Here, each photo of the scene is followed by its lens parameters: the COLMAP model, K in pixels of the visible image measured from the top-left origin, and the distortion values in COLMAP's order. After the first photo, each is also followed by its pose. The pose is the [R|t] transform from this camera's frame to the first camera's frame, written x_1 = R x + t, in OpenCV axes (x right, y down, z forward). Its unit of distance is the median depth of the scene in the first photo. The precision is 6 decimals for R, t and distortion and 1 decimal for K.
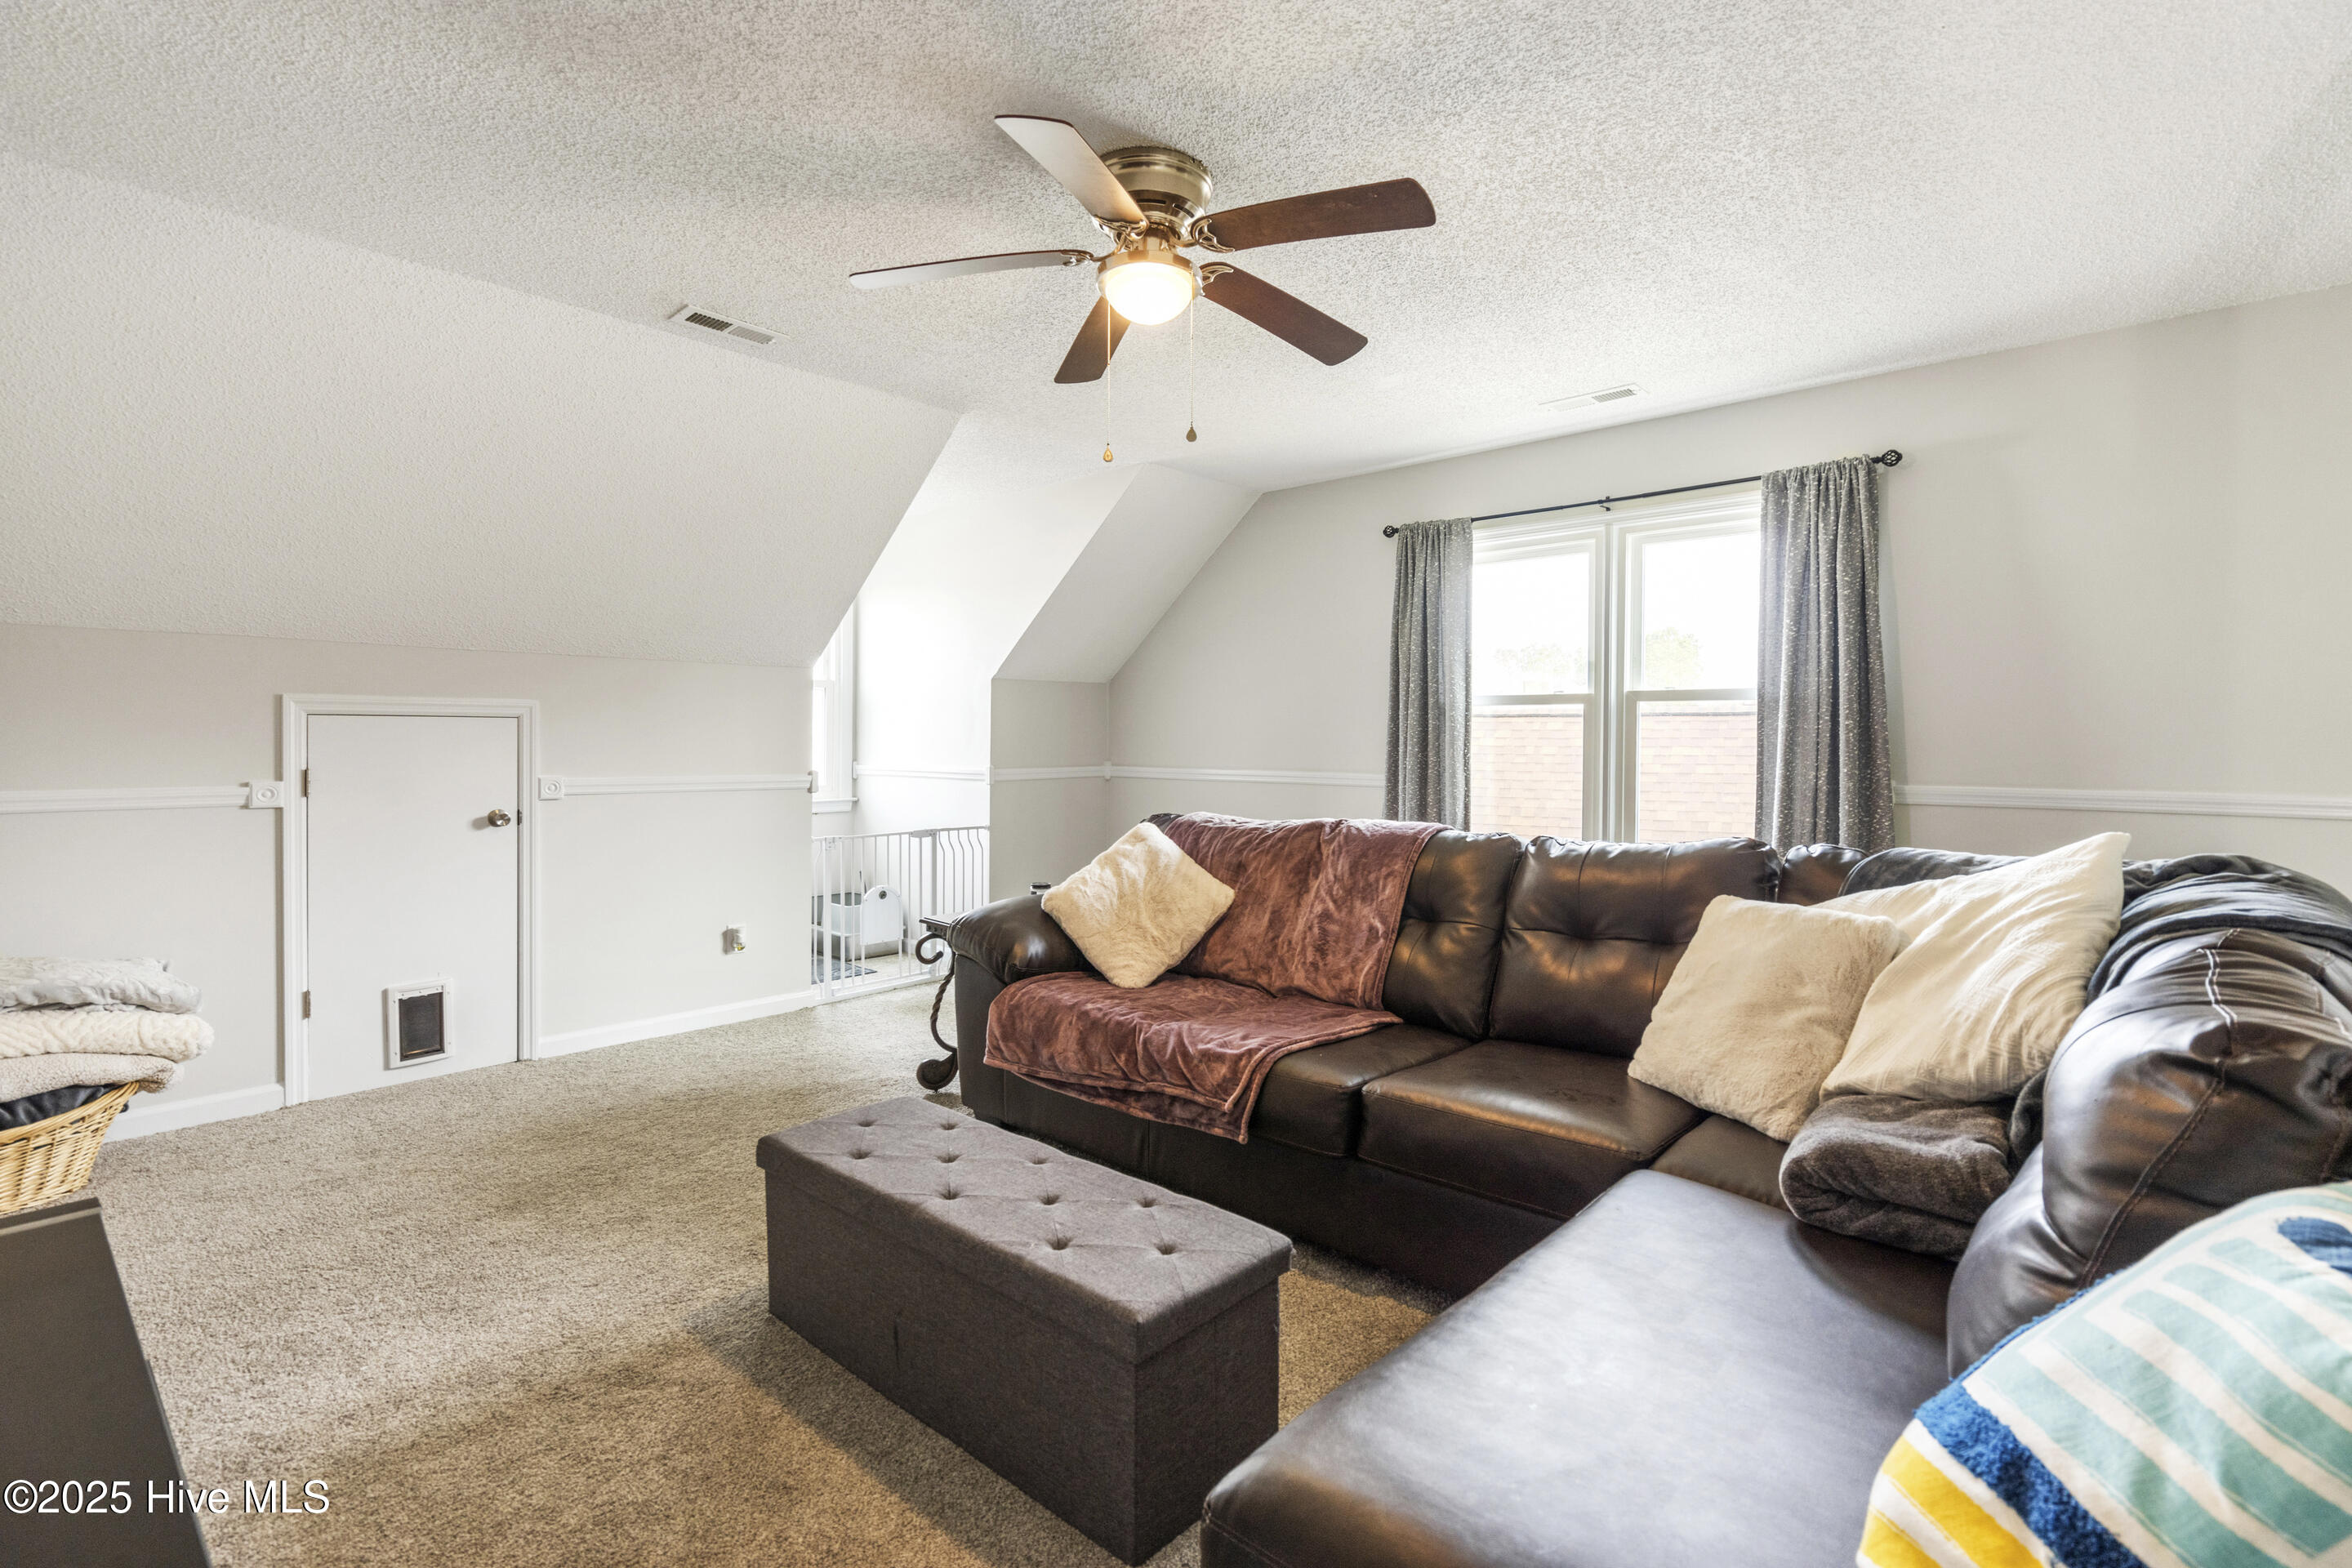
lens RADIAL K [[1089.5, 0, 1179.1], [0, 1089.5, 747.6], [0, 0, 1]] dist [-0.000716, -0.000042]
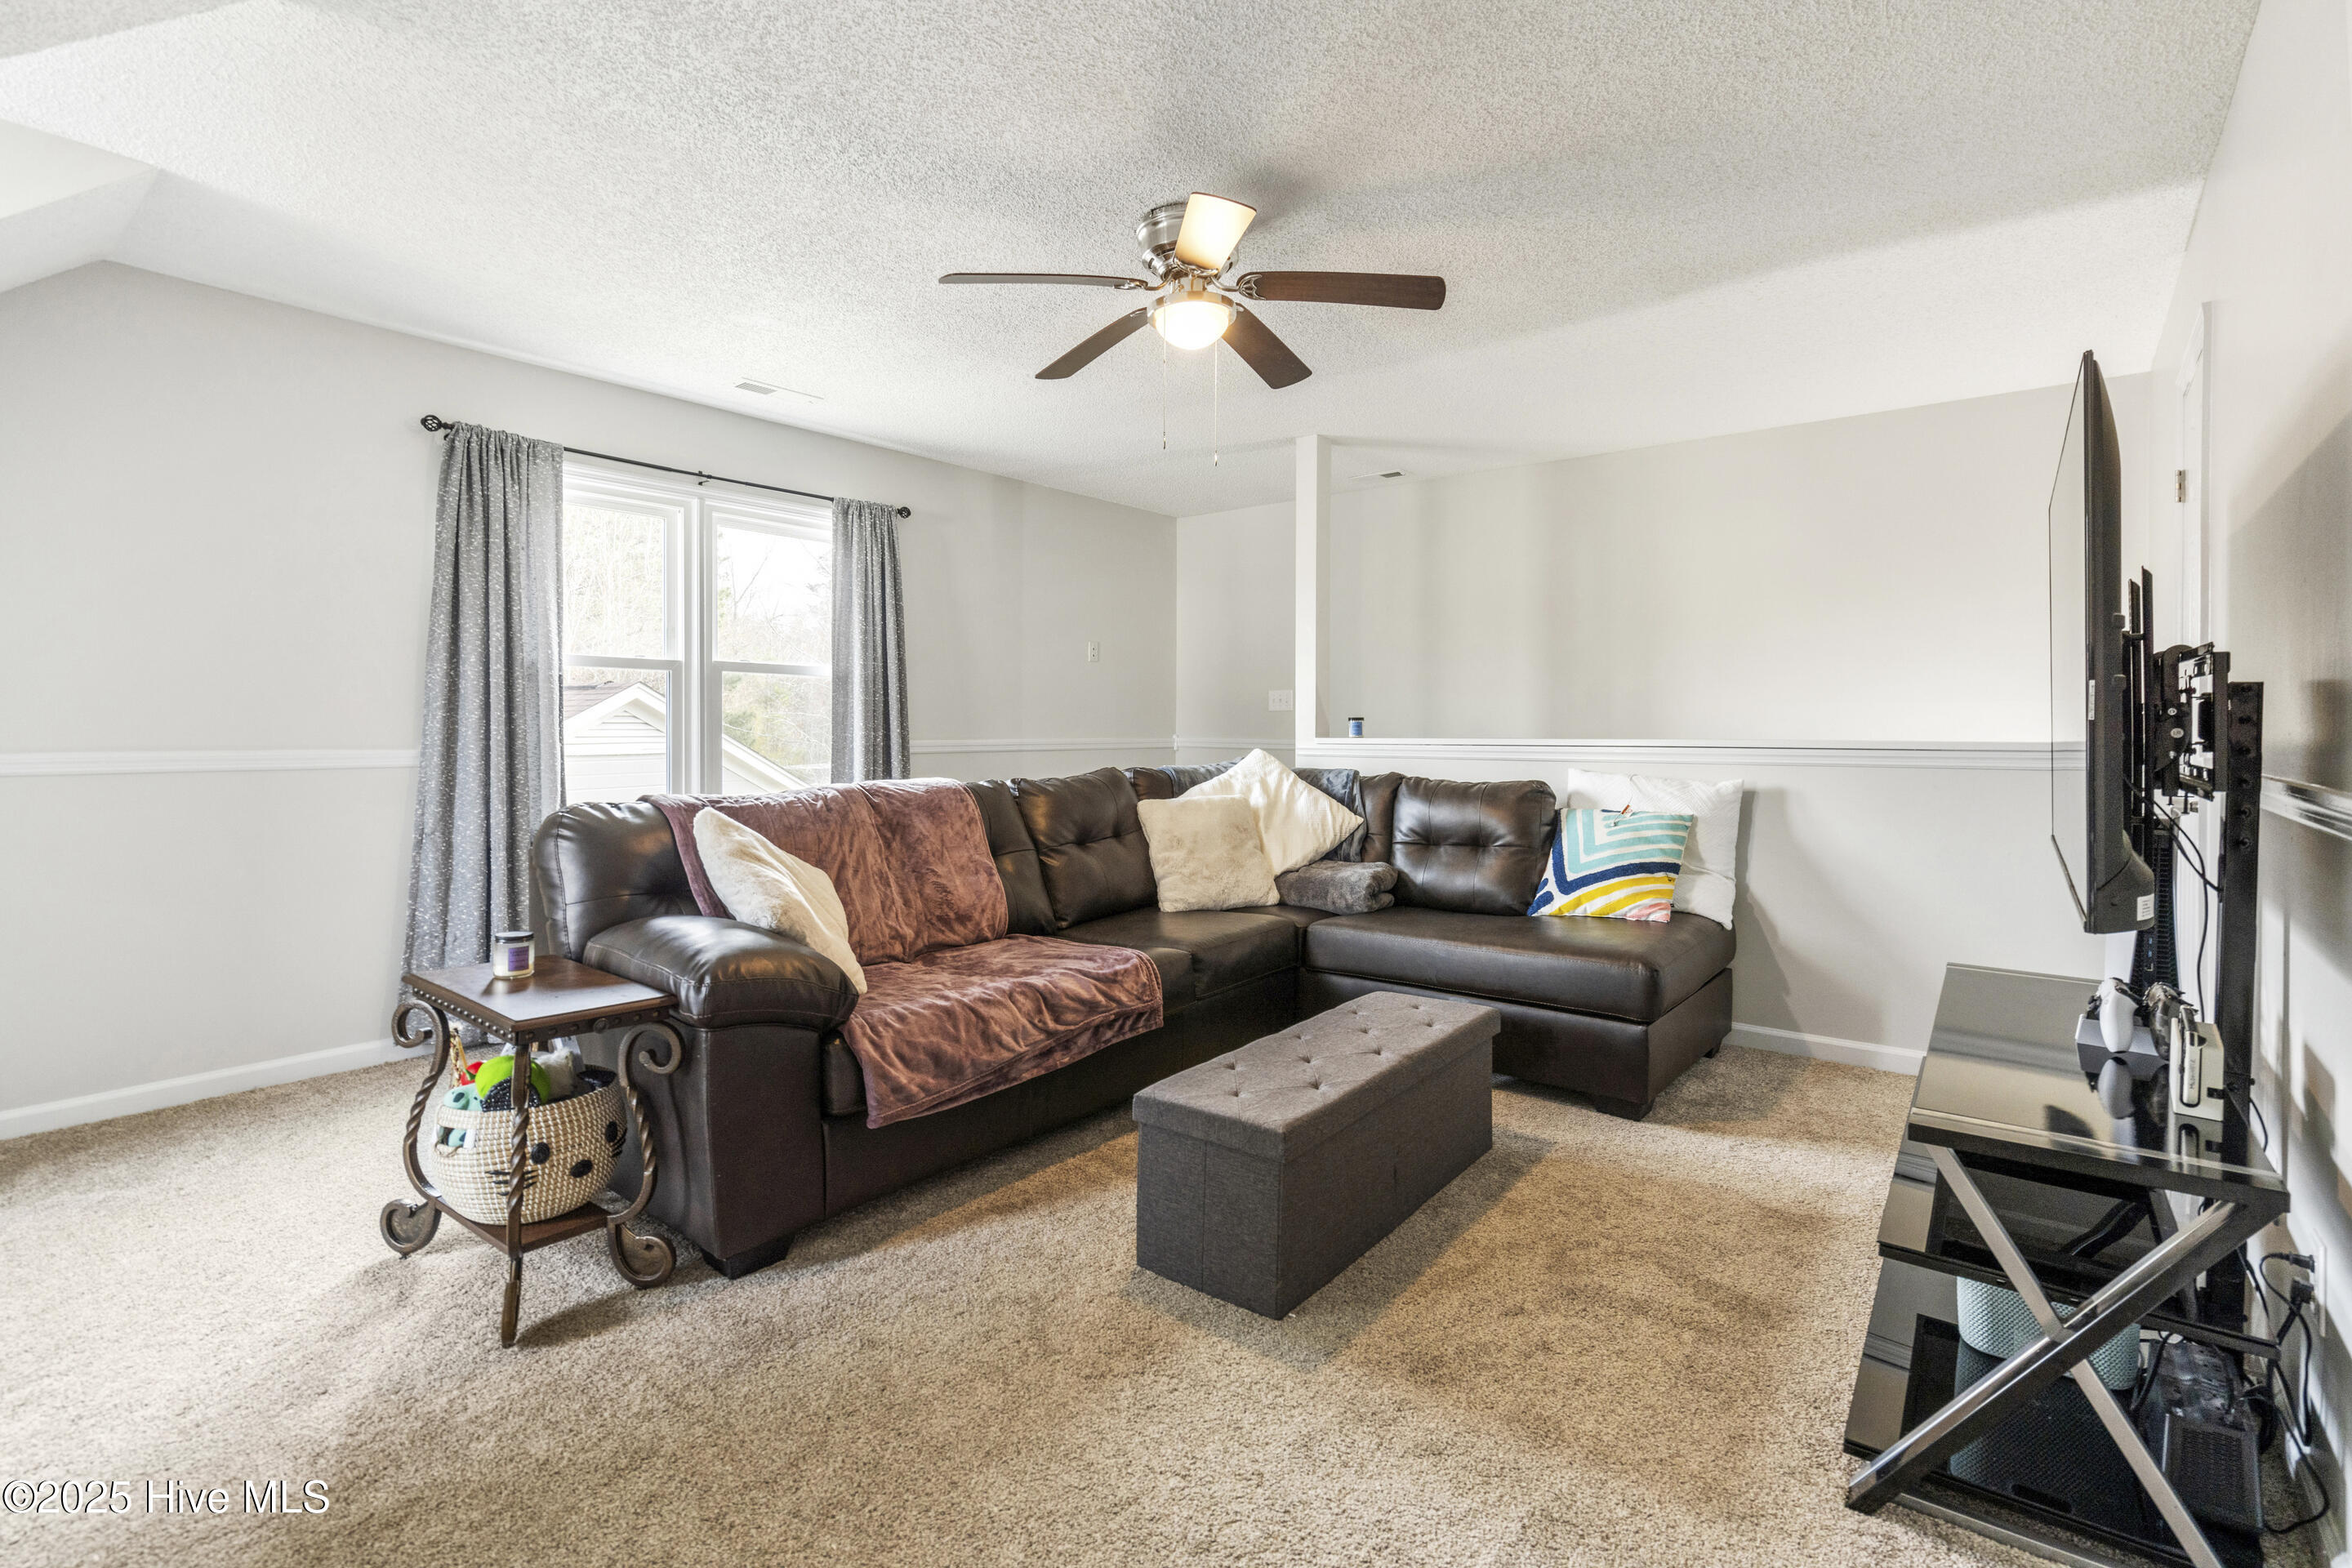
lens RADIAL K [[1075.7, 0, 1176.0], [0, 1075.7, 784.0], [0, 0, 1]] dist [0.000839, 0.000072]
pose [[-0.054139, -0.051719, 0.997193, -0.744986], [0.007967, 0.998604, 0.052225, 0.018514], [-0.998502, 0.010772, -0.053651, 0.679006]]
